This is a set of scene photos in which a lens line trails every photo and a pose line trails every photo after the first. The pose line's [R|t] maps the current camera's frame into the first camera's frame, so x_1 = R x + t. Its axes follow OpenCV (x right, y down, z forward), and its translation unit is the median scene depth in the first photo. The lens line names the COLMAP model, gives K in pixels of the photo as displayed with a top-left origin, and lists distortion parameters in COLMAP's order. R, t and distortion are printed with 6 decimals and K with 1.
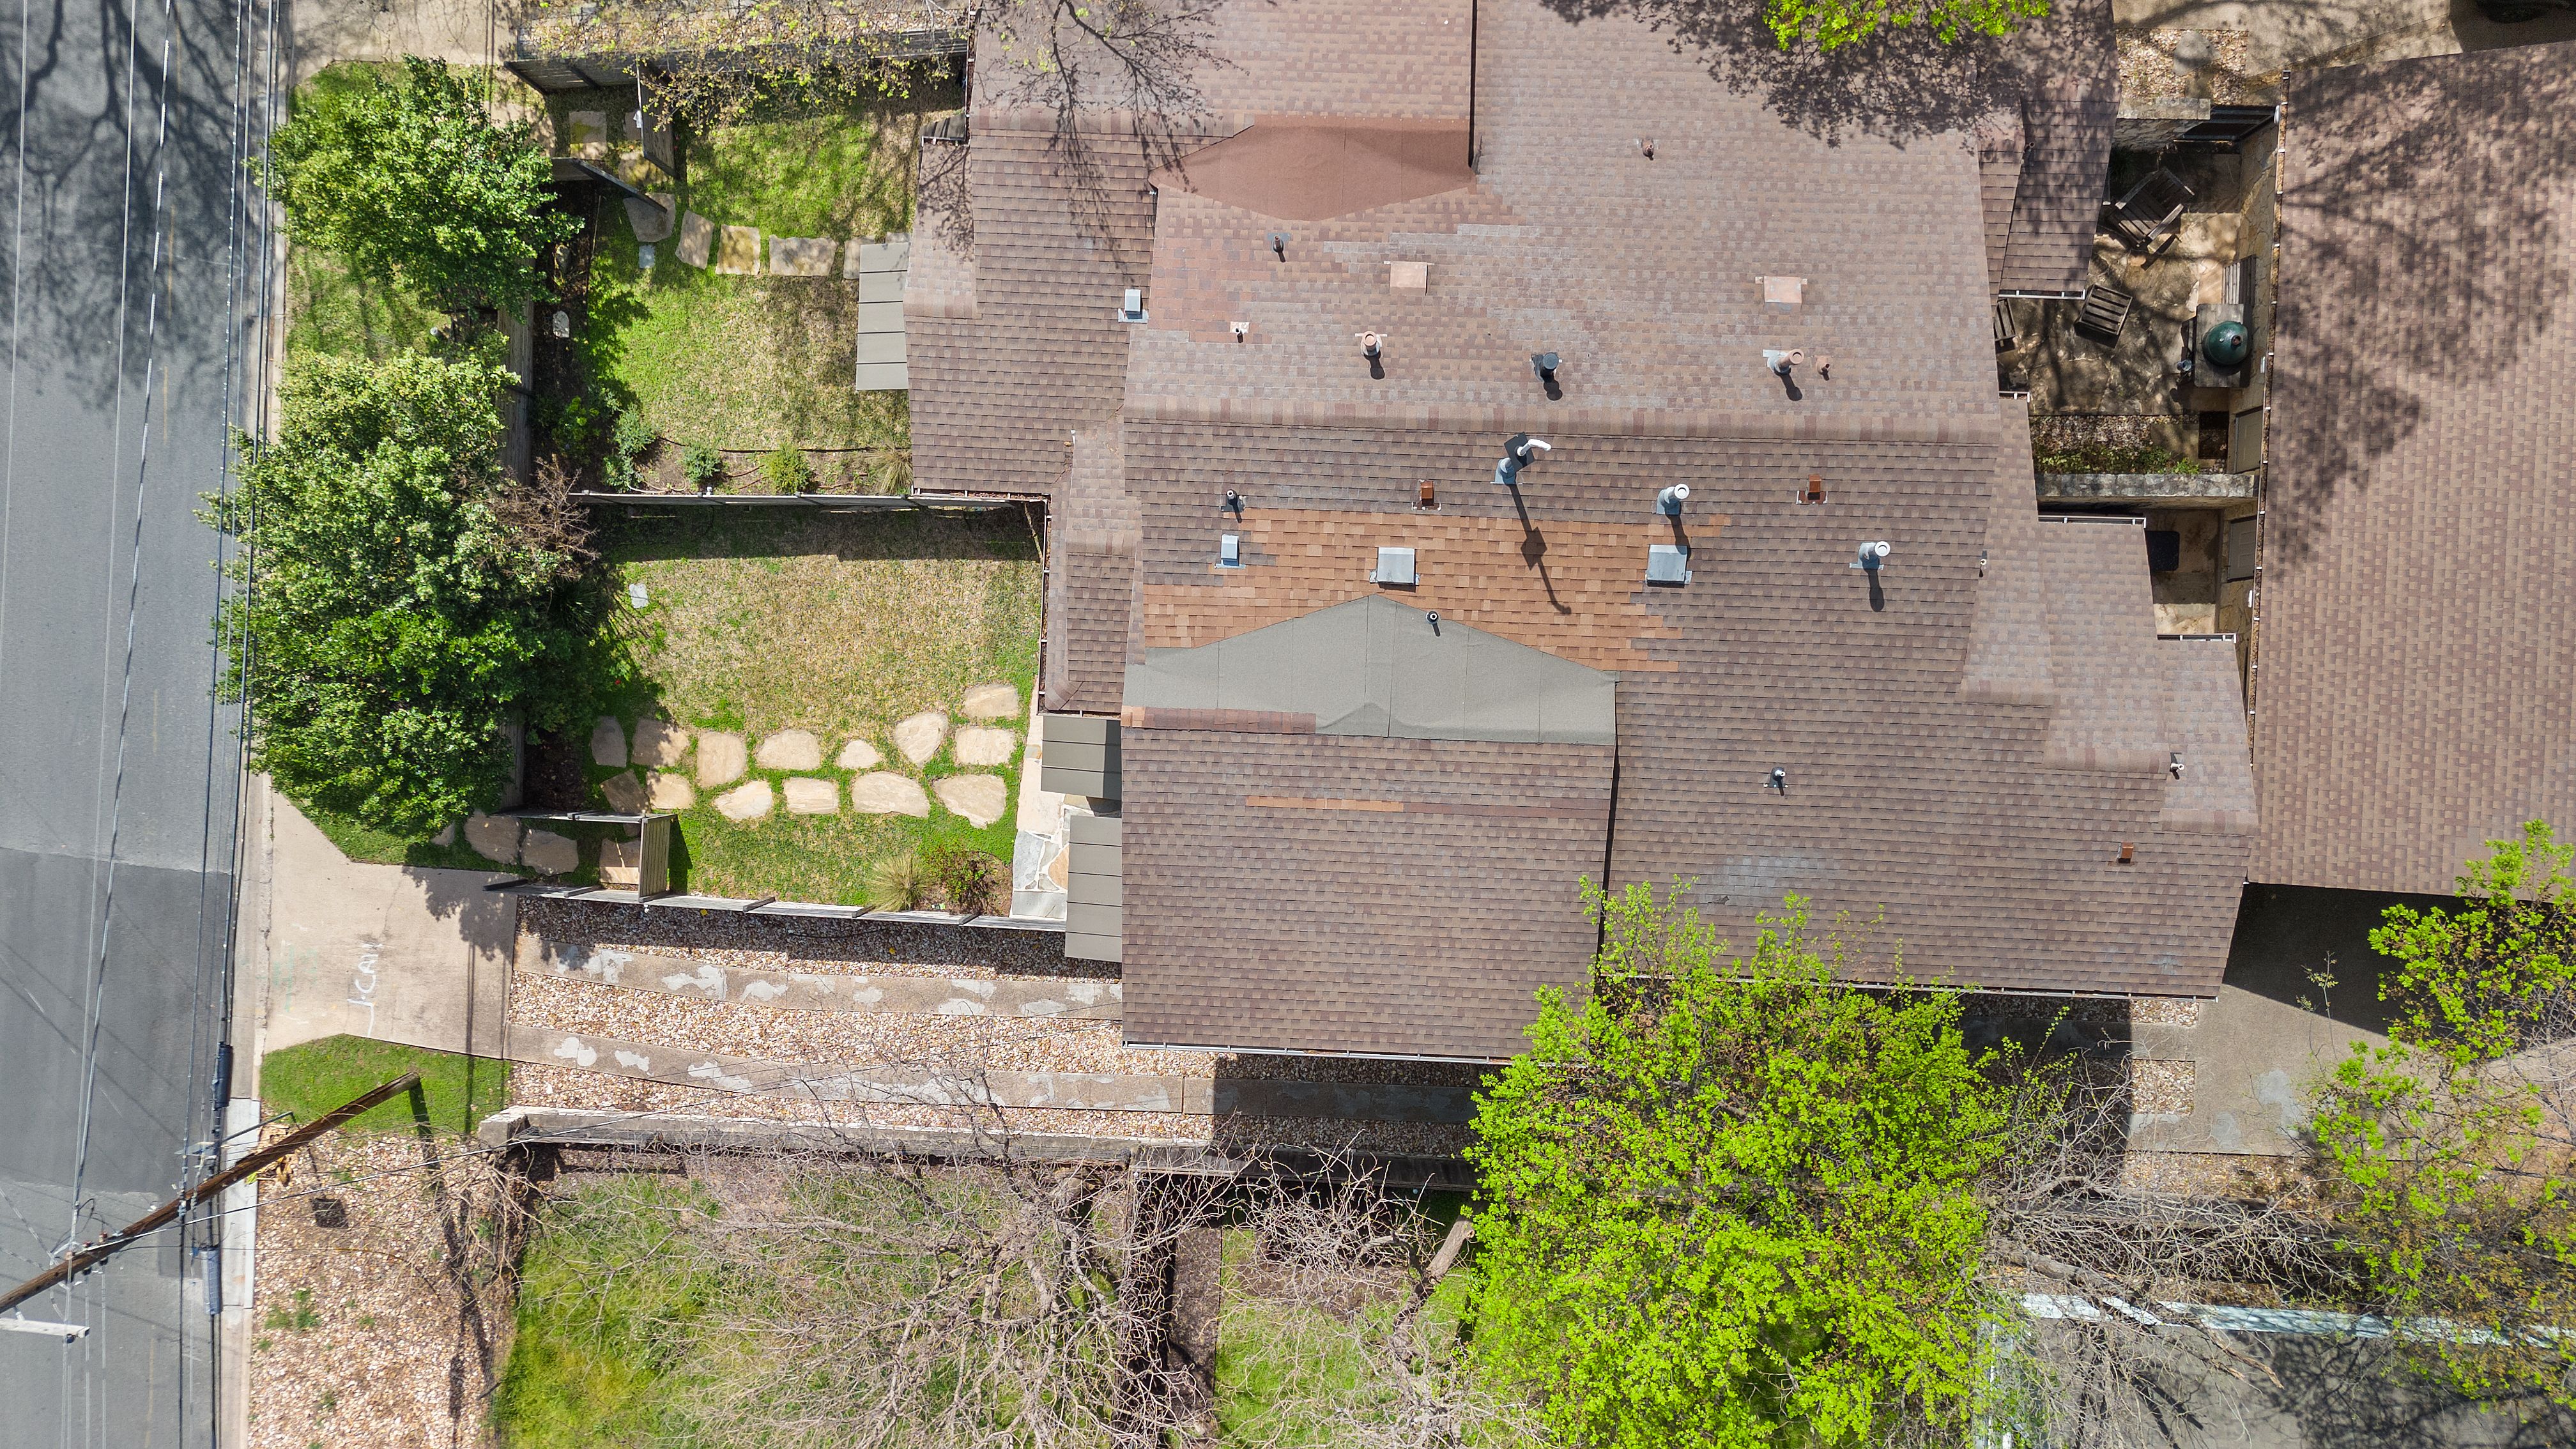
lens RADIAL K [[1788.0, 0, 1288.0], [0, 1788.0, 724.5], [0, 0, 1]] dist [0.007565, 0.001238]
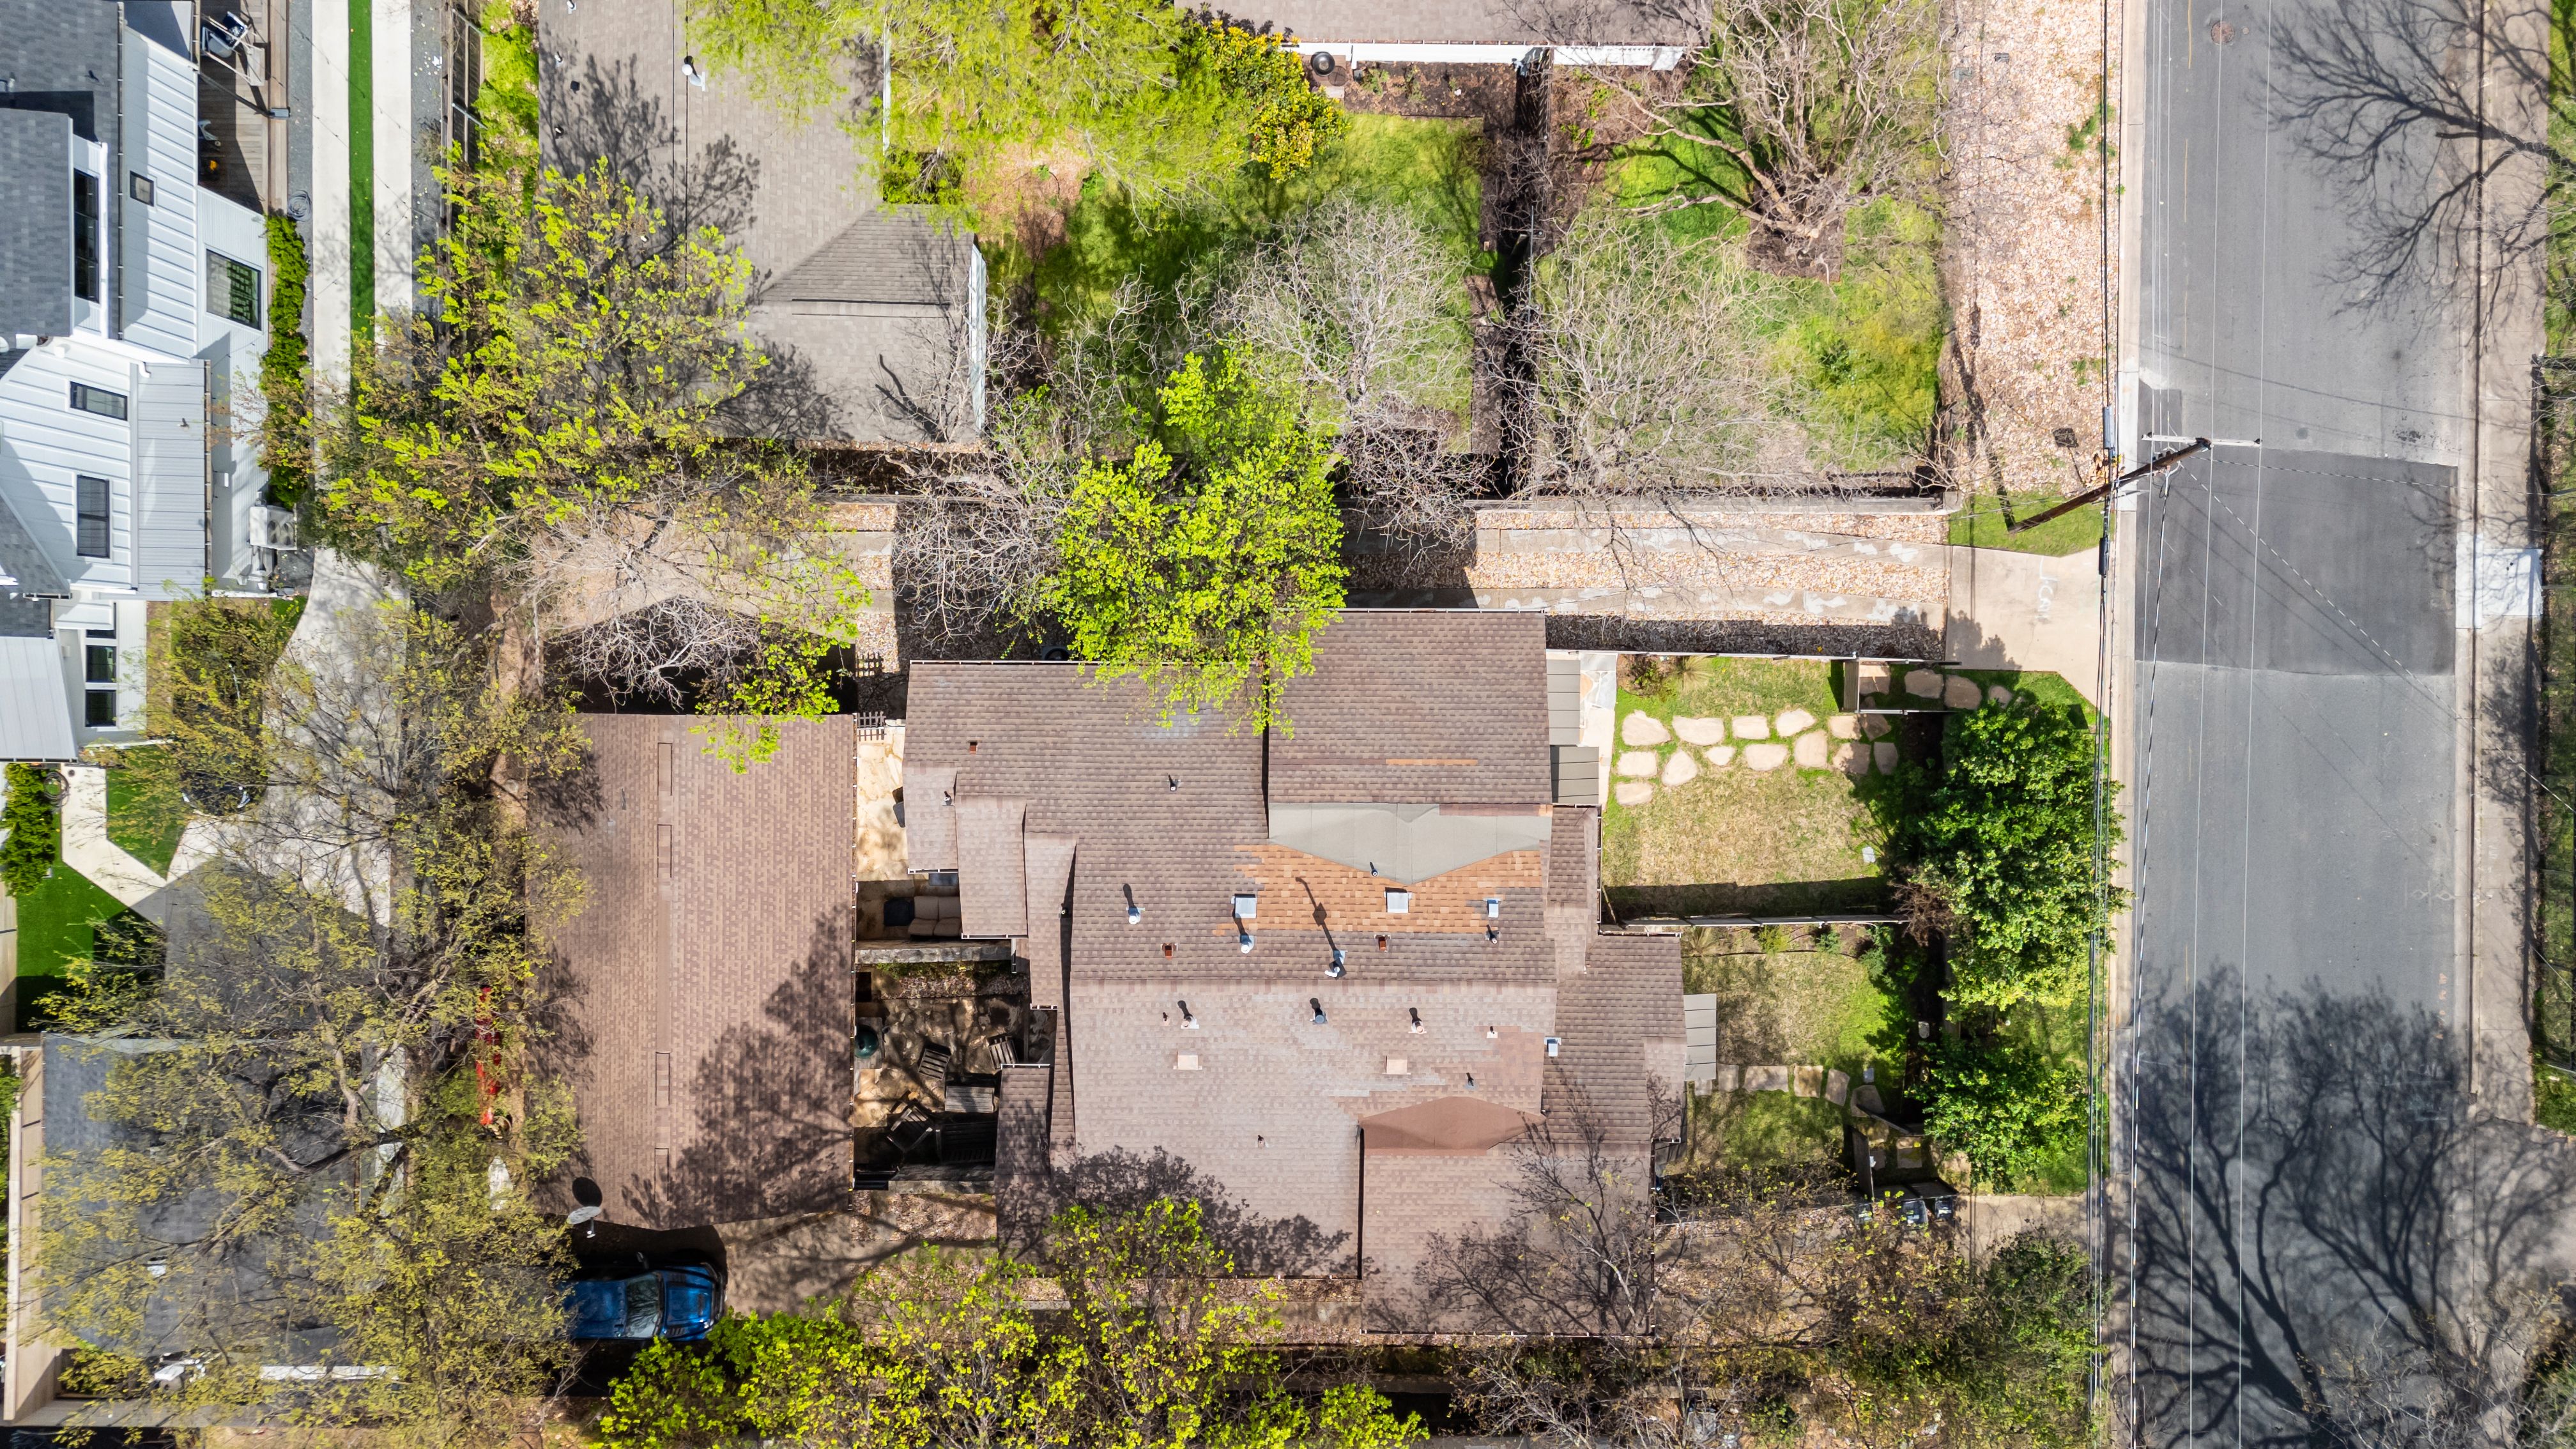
lens RADIAL K [[1790.9, 0, 1284.7], [0, 1790.9, 798.3], [0, 0, 1]] dist [-0.034893, 0.000544]
pose [[-0.998525, 0.035603, 0.040998, 0.069220], [-0.038144, -0.997287, -0.062963, 0.092090], [0.038645, -0.064434, 0.997173, -0.538819]]
